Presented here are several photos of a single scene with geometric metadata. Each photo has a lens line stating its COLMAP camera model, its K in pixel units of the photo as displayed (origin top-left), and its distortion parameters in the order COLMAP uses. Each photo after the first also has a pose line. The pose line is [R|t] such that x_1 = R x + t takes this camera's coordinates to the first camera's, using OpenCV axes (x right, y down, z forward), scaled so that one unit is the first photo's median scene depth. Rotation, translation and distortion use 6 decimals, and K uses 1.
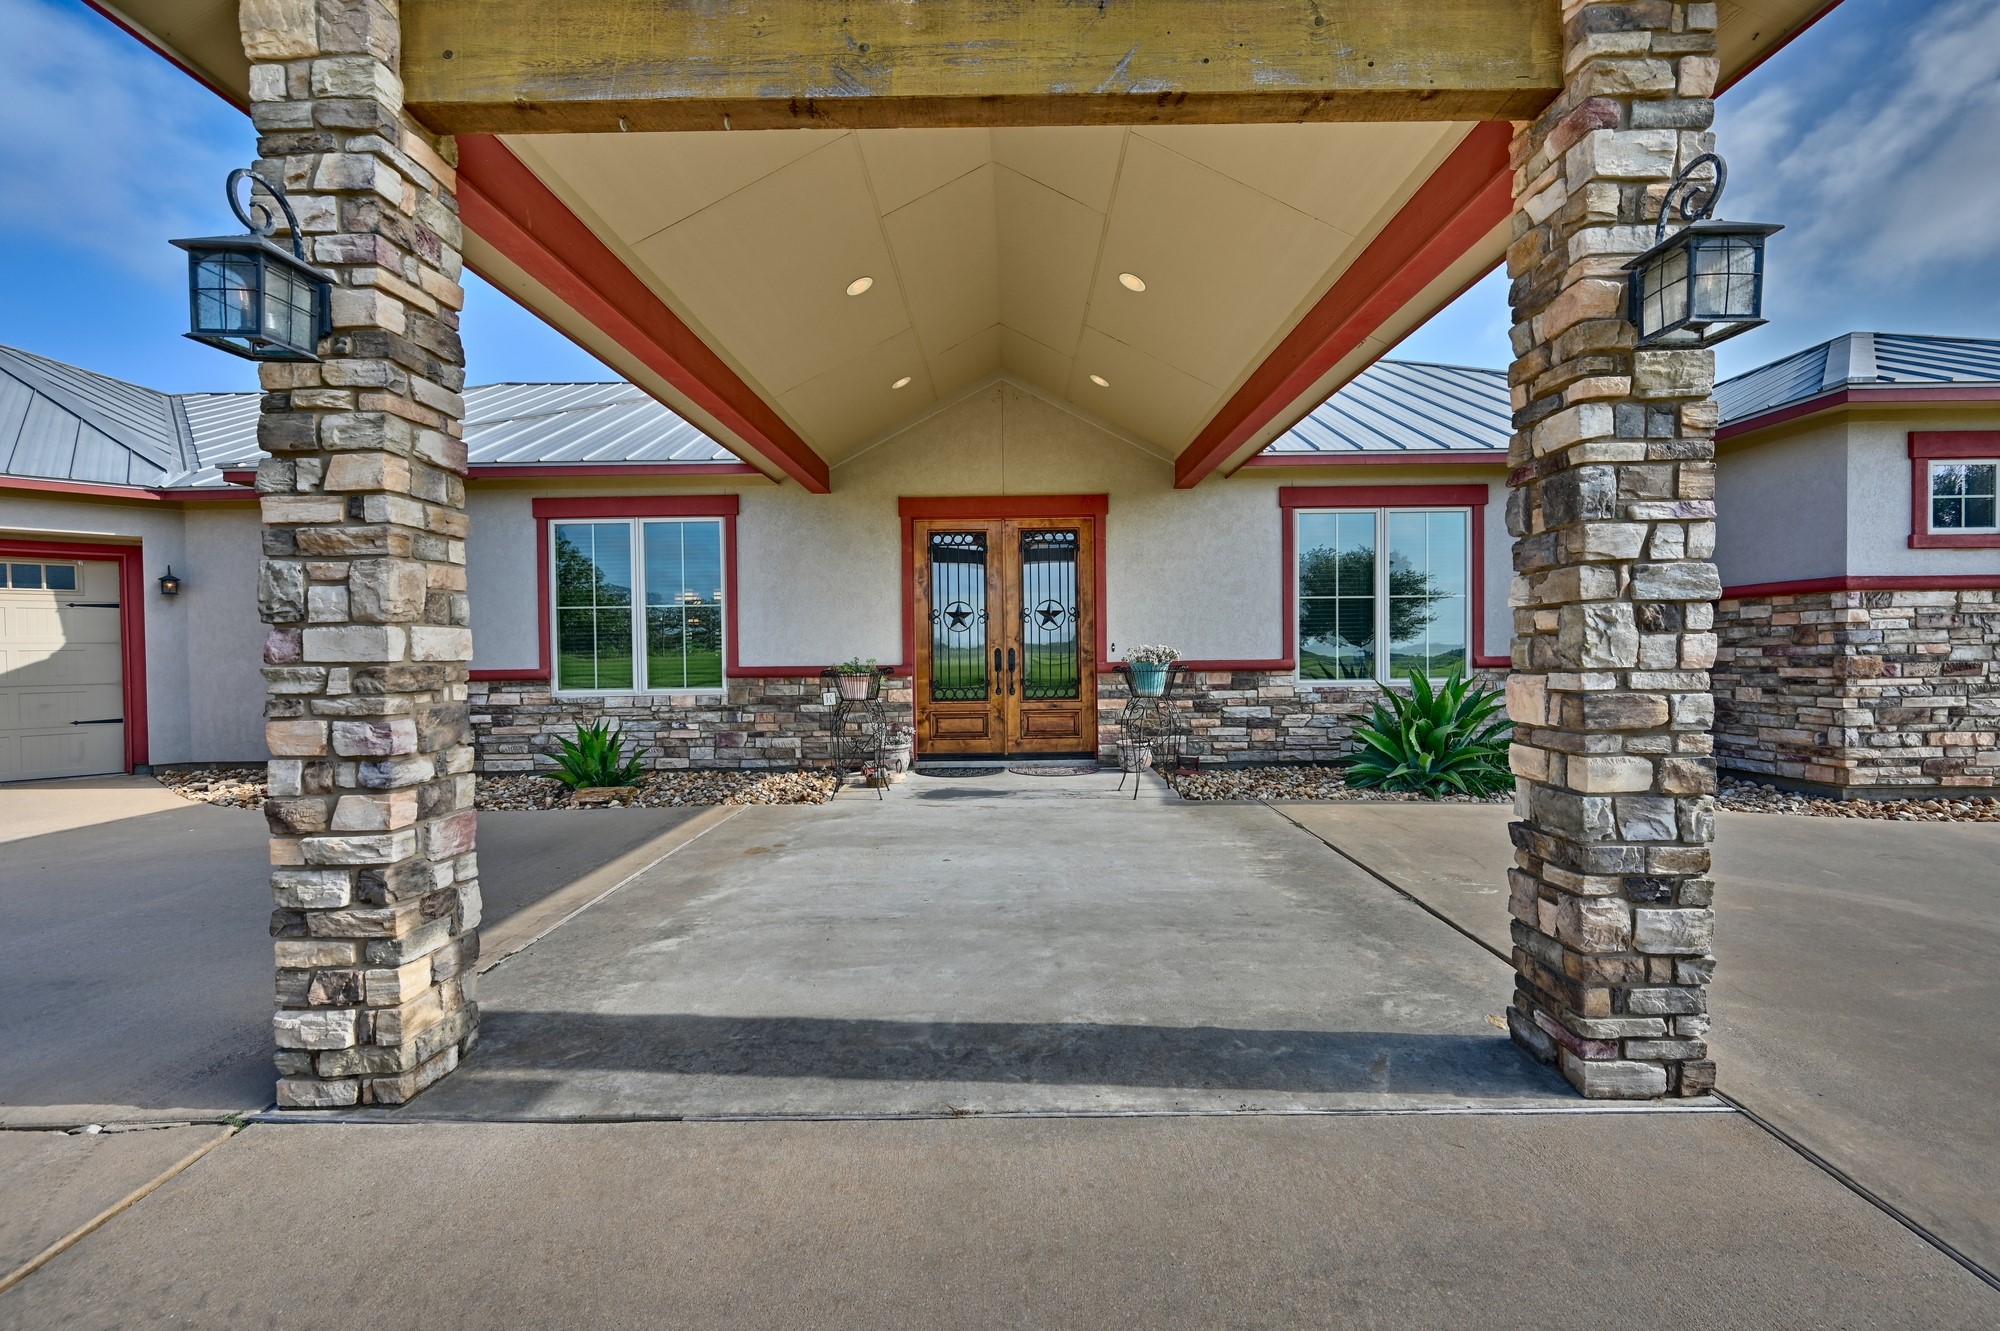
lens RADIAL K [[863.4, 0, 1017.6], [0, 863.4, 667.9], [0, 0, 1]] dist [-0.000701, -0.000035]
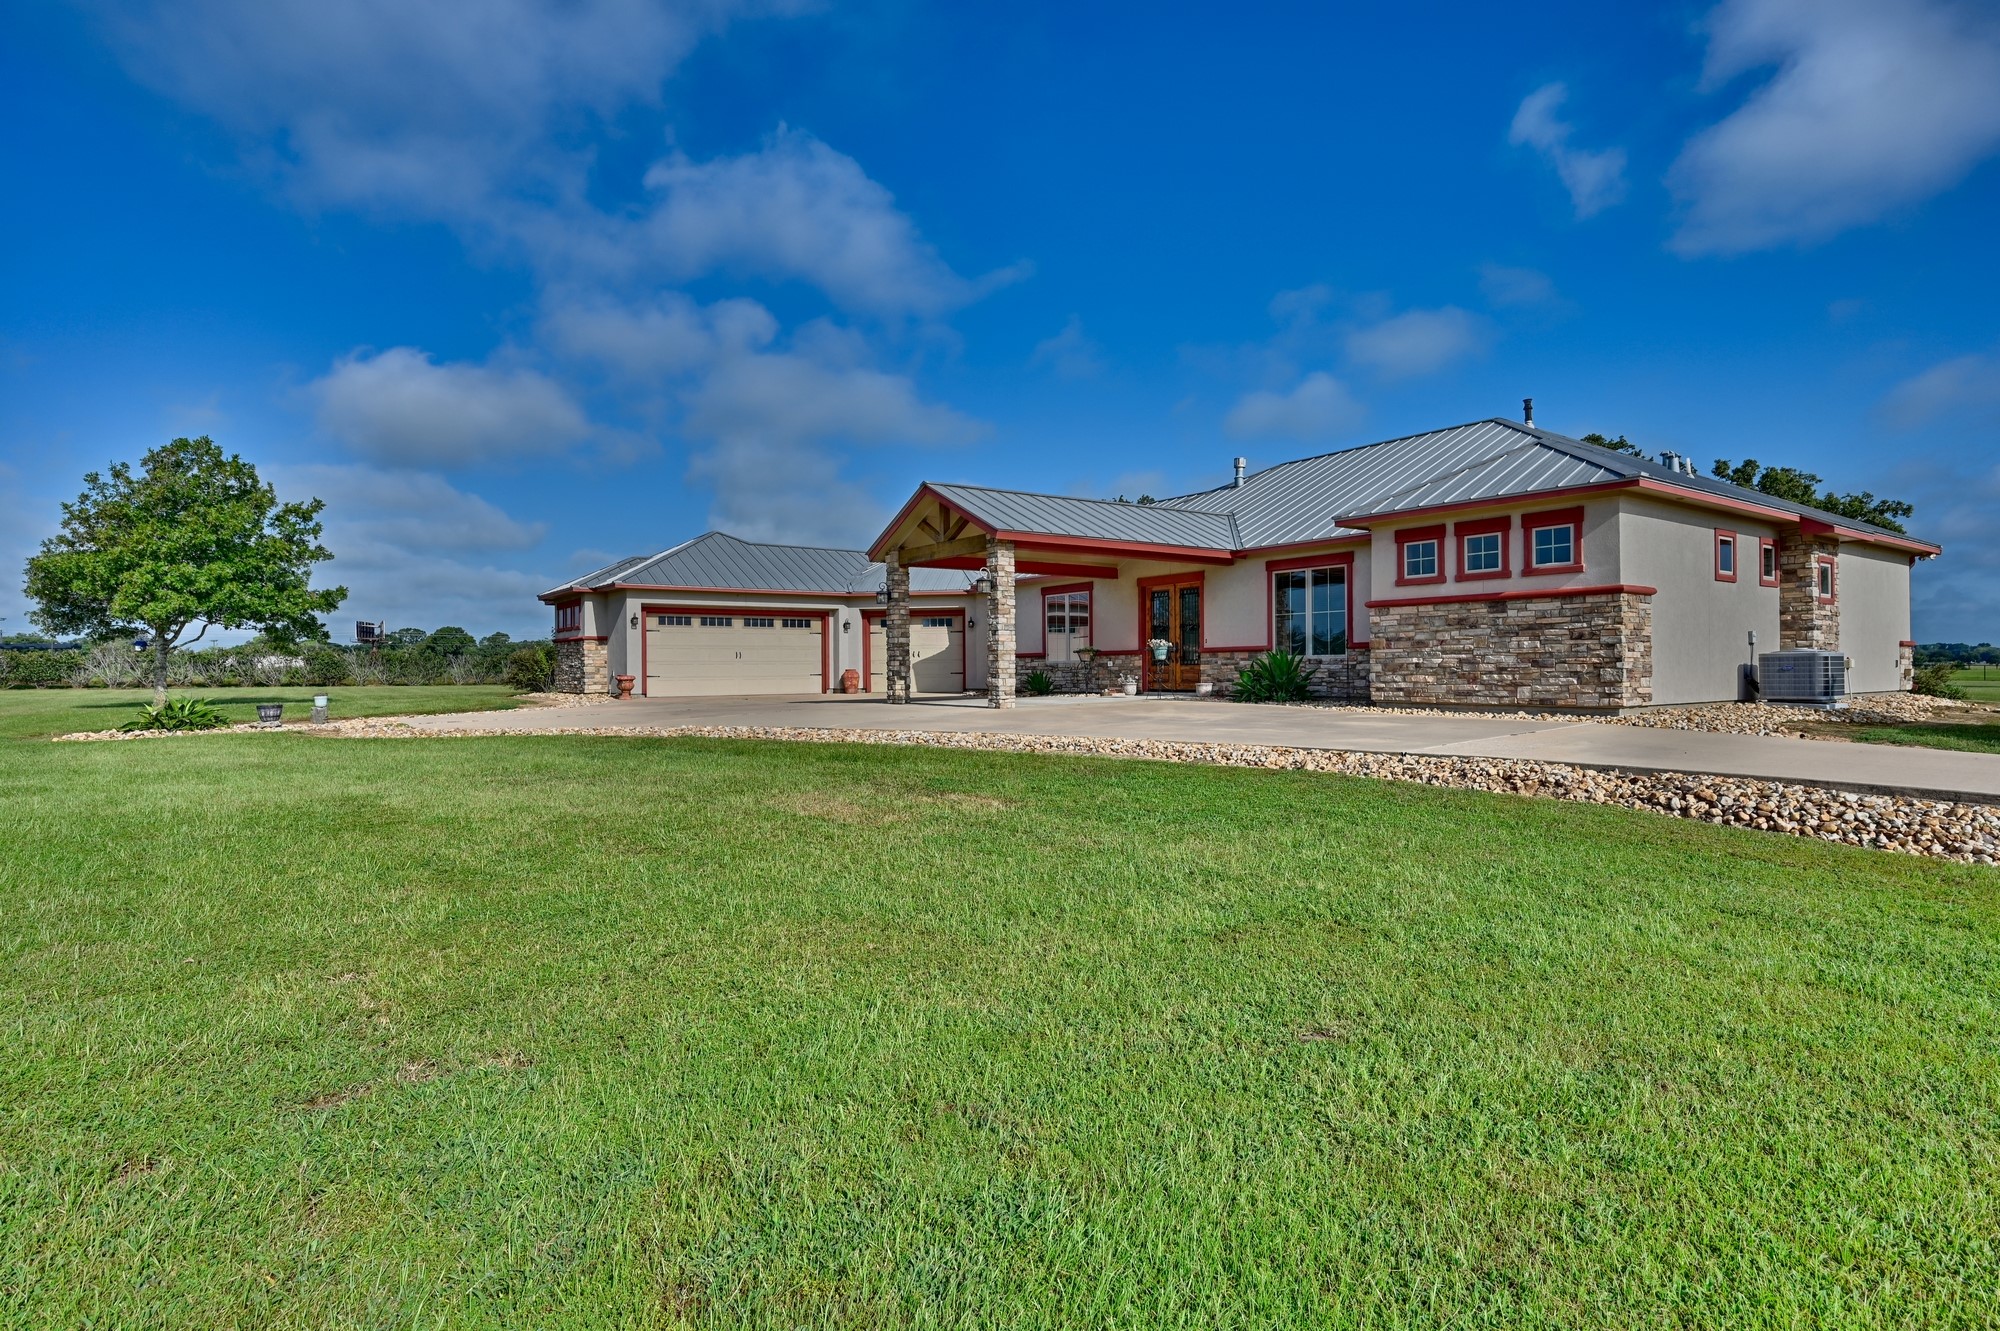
lens RADIAL K [[1015.1, 0, 996.4], [0, 1015.1, 664.0], [0, 0, 1]] dist [0.002090, 0.000090]
pose [[0.590232, 0.003300, -0.807227, 1.972121], [-0.015267, 0.999858, -0.007076, 0.064643], [0.807089, 0.016500, 0.590199, -0.992238]]
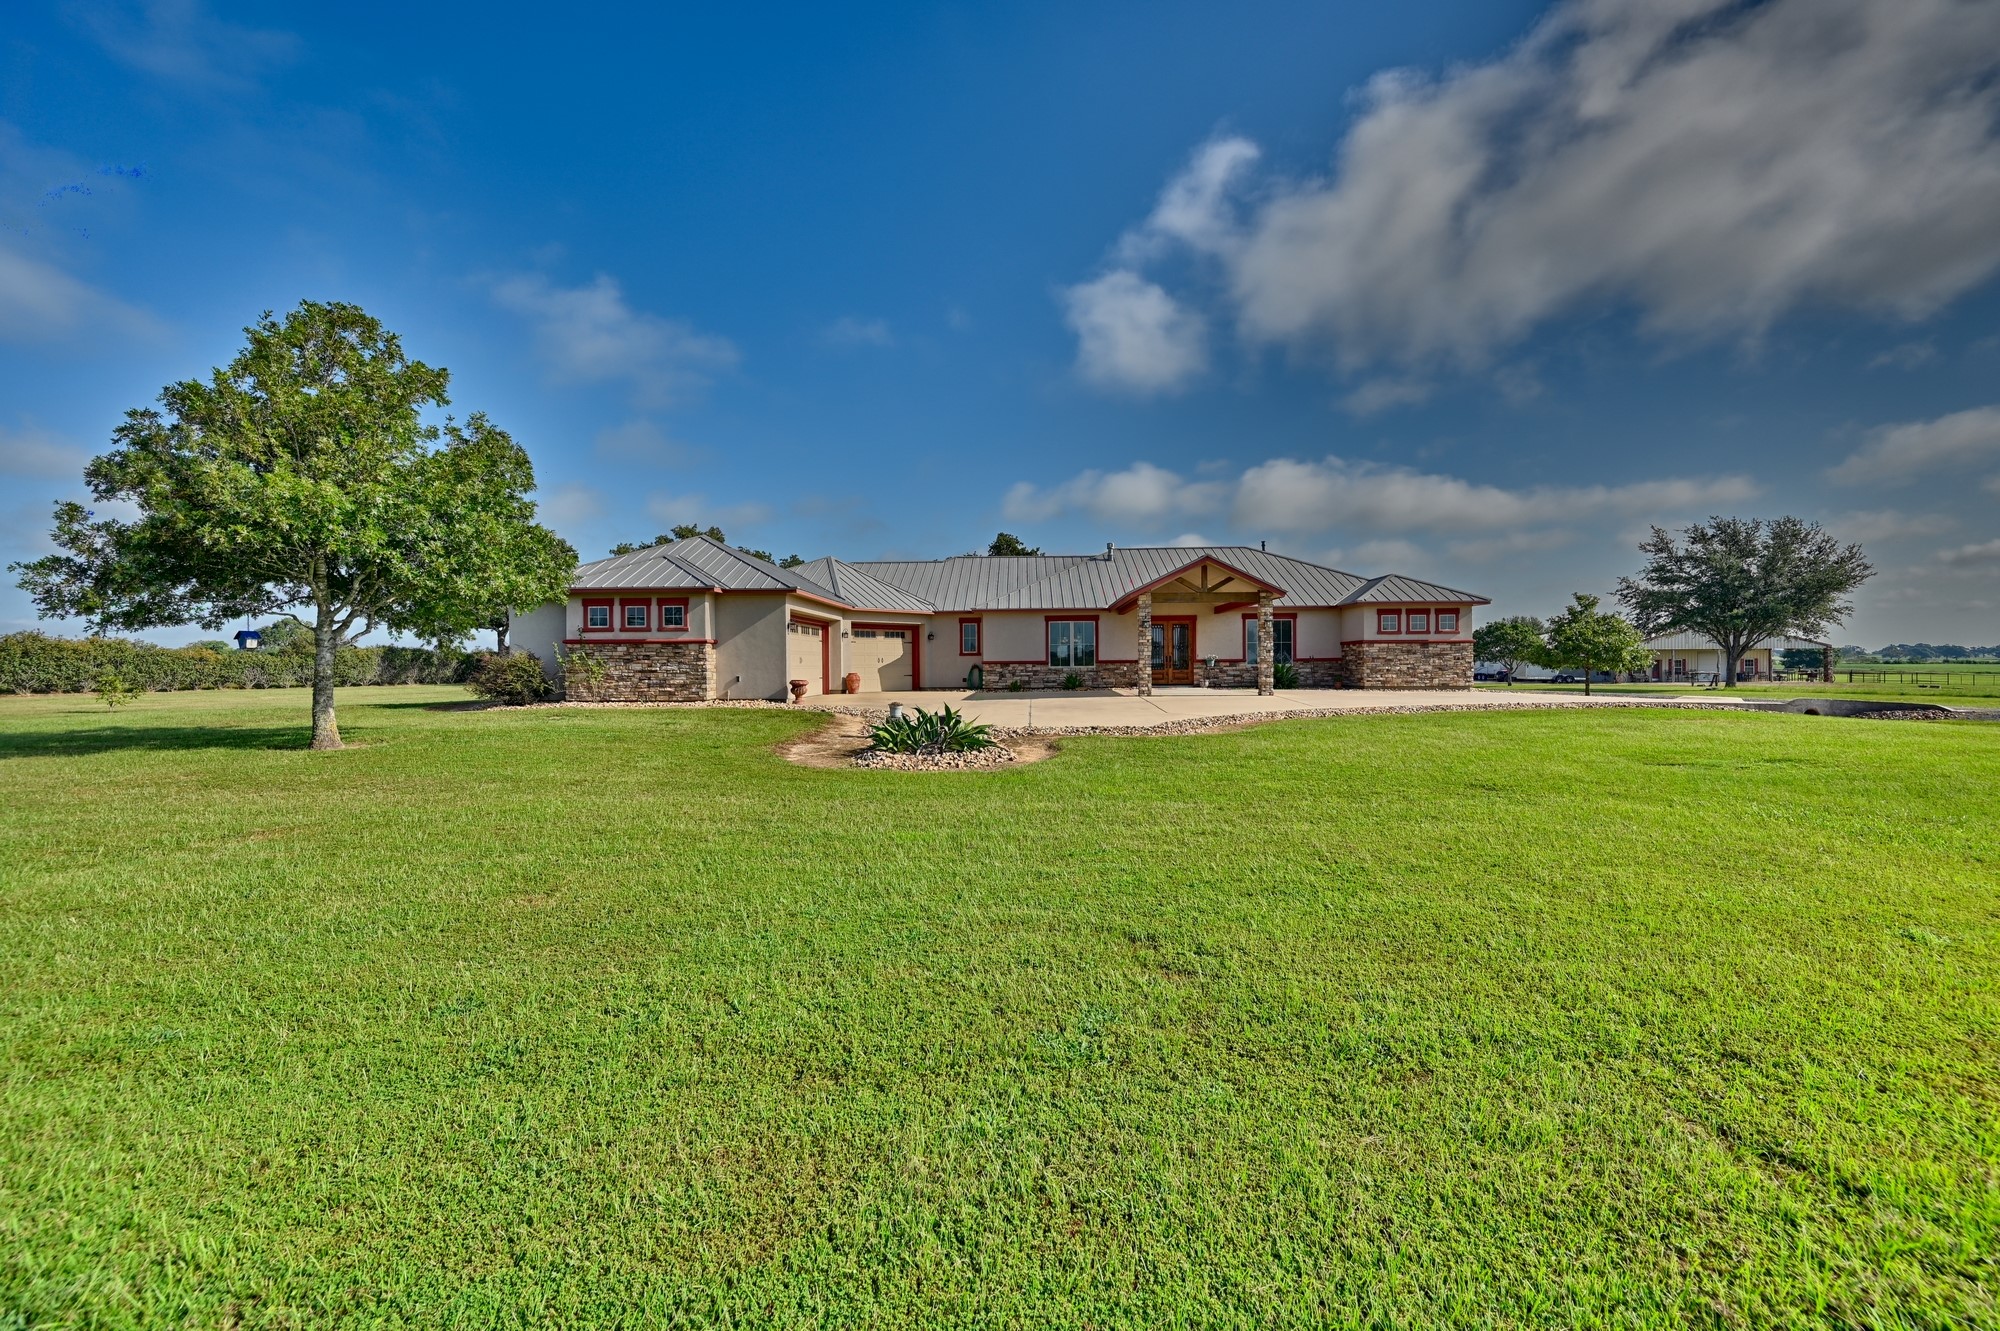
lens RADIAL K [[780.7, 0, 1007.4], [0, 780.7, 664.9], [0, 0, 1]] dist [-0.002584, 0.000023]
pose [[0.998727, 0.006158, -0.050063, -0.586657], [-0.007192, 0.999764, -0.020497, 0.099171], [0.049925, 0.020831, 0.998536, -2.616829]]
